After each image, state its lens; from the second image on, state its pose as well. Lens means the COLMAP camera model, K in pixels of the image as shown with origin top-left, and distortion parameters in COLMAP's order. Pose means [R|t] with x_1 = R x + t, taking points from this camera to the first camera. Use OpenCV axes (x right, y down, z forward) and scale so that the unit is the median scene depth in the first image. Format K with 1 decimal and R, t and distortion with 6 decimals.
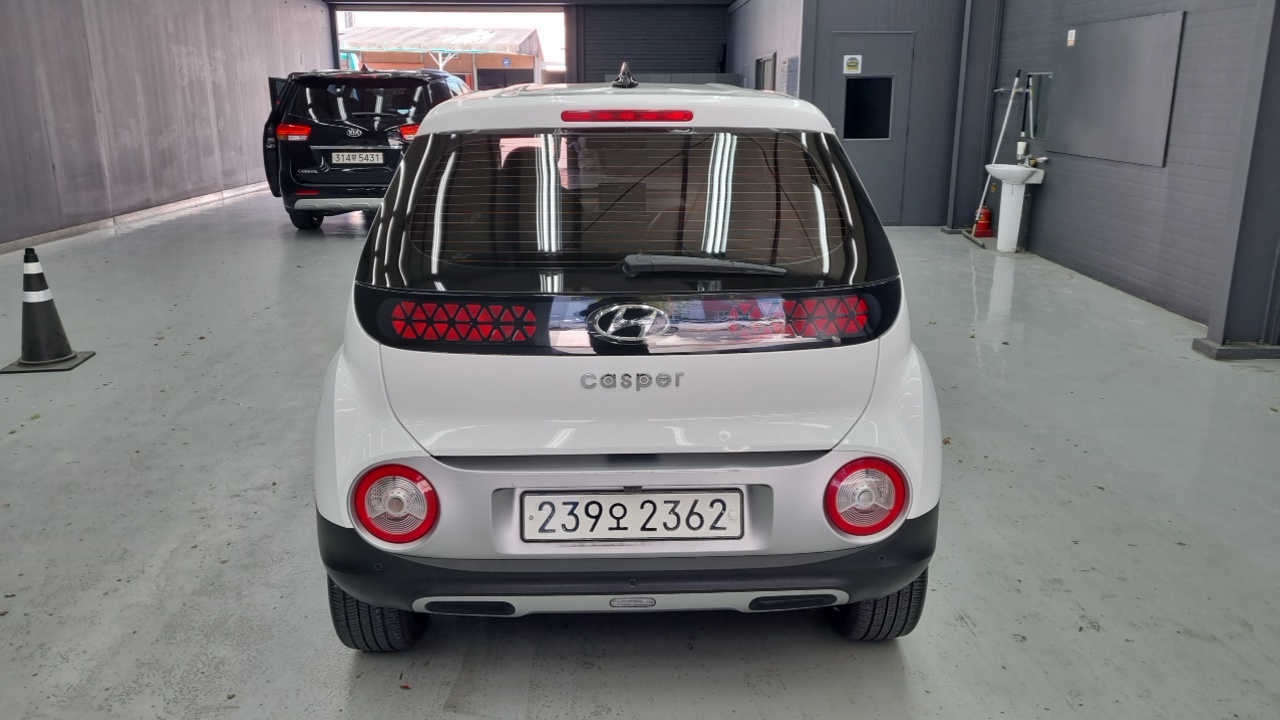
lens RADIAL K [[950.7, 0, 636.0], [0, 950.7, 352.8], [0, 0, 1]] dist [0.039853, -0.025125]
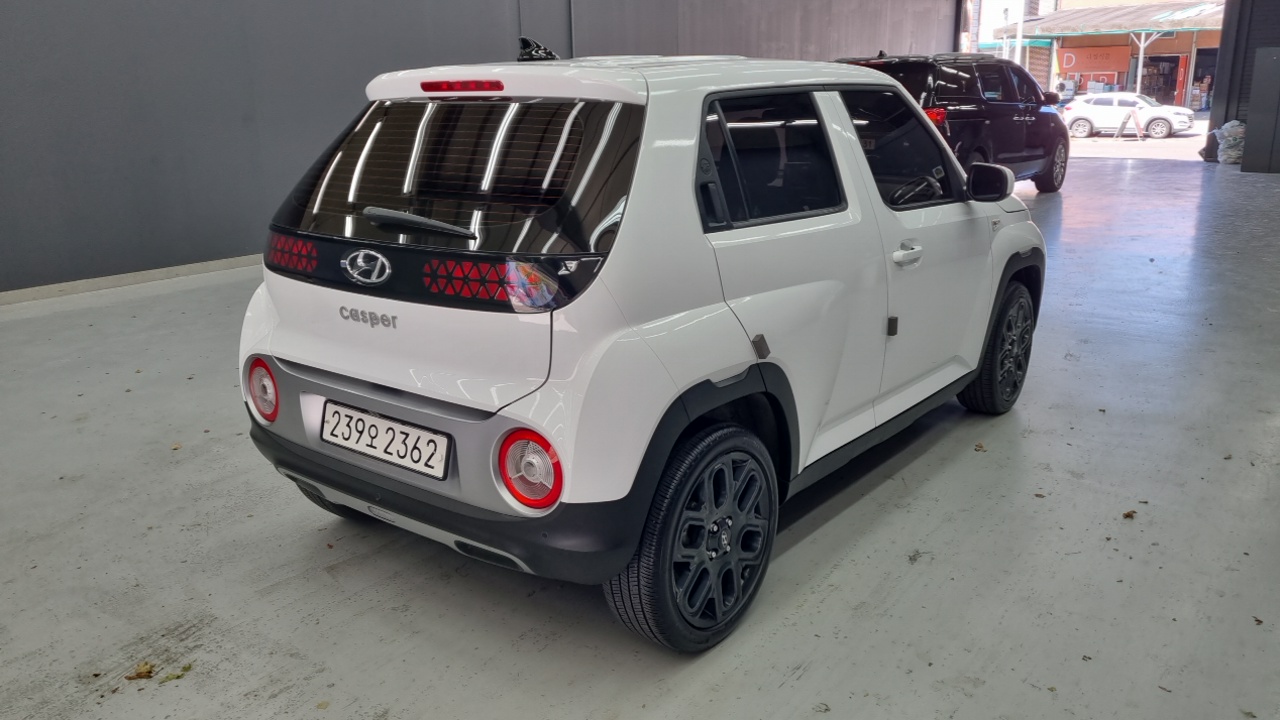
lens RADIAL K [[950.7, 0, 651.6], [0, 950.7, 355.6], [0, 0, 1]] dist [0.039853, -0.025125]
pose [[0.773462, 0.155362, -0.614507, 0.932364], [-0.147785, 0.986978, 0.063518, -0.046803], [0.616373, 0.041686, 0.786350, 0.296268]]
